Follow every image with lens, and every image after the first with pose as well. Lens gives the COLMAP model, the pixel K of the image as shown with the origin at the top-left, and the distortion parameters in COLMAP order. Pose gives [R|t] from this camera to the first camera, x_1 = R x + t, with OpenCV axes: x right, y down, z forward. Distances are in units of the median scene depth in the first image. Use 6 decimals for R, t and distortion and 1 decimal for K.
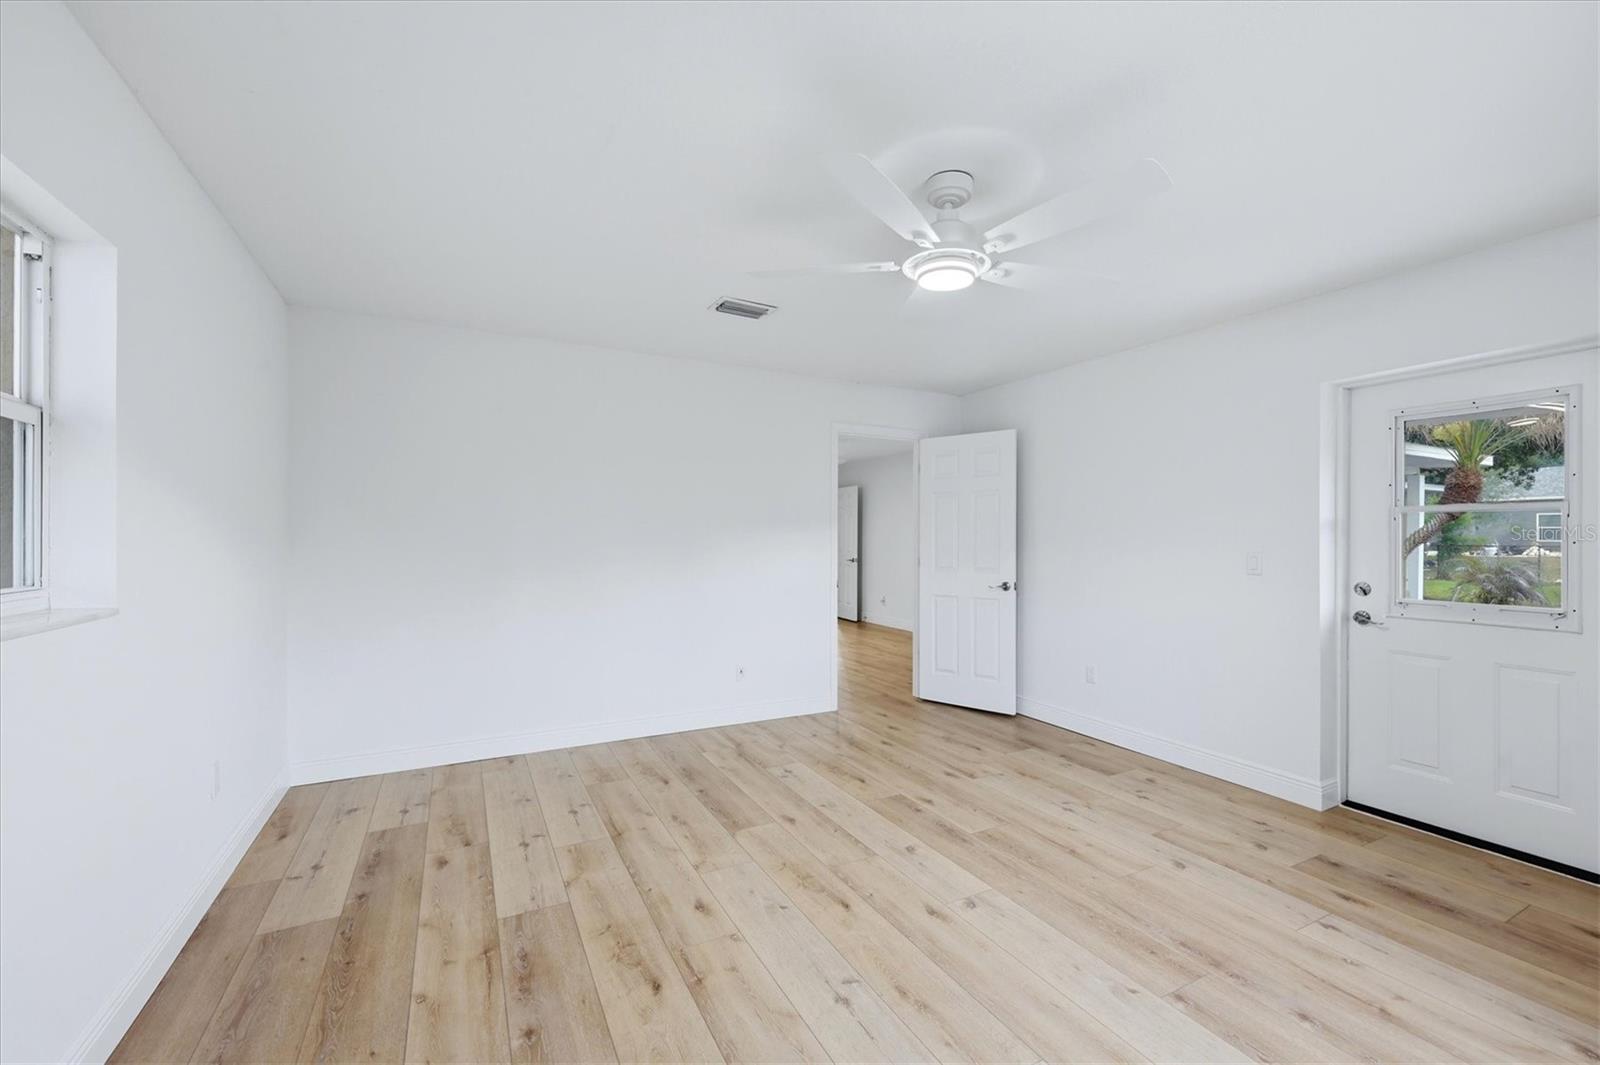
lens RADIAL K [[701.5, 0, 800.9], [0, 701.5, 546.1], [0, 0, 1]] dist [-0.001740, -0.000366]
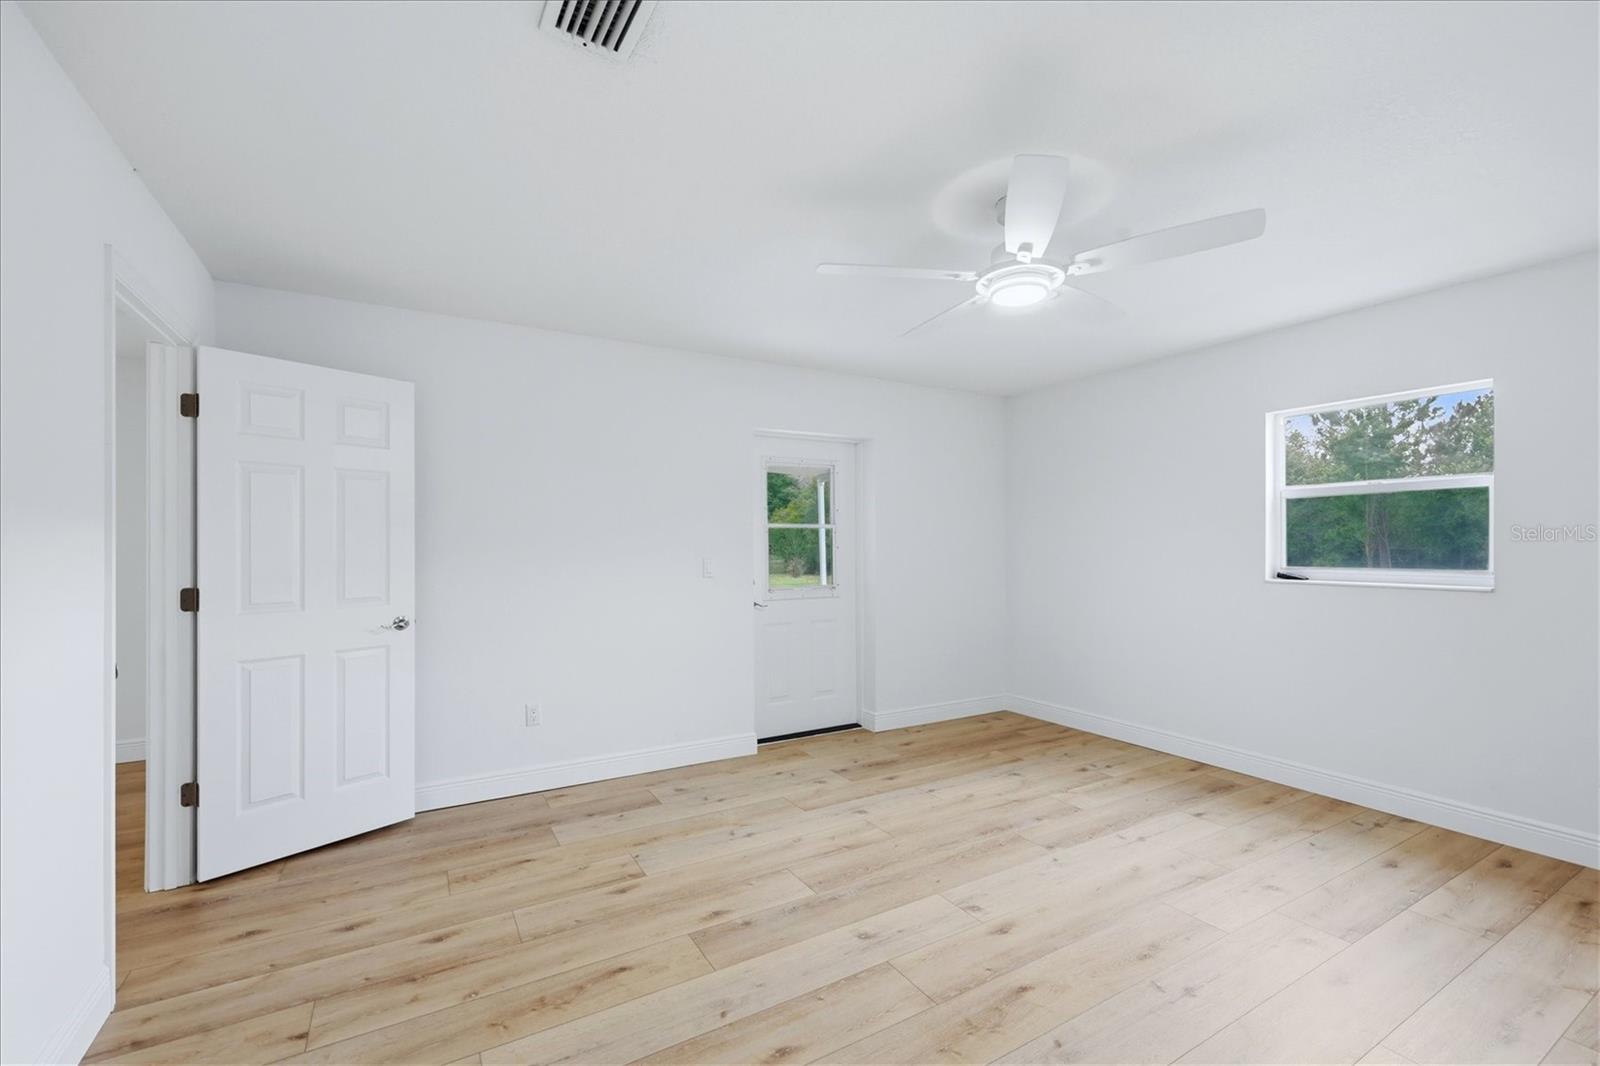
lens RADIAL K [[701.5, 0, 801.8], [0, 701.5, 530.3], [0, 0, 1]] dist [-0.001740, -0.000366]
pose [[-0.091263, 0.017293, 0.995677, -0.594787], [0.017459, 0.999723, -0.015763, -0.017842], [-0.995674, 0.015945, -0.091539, 1.054566]]
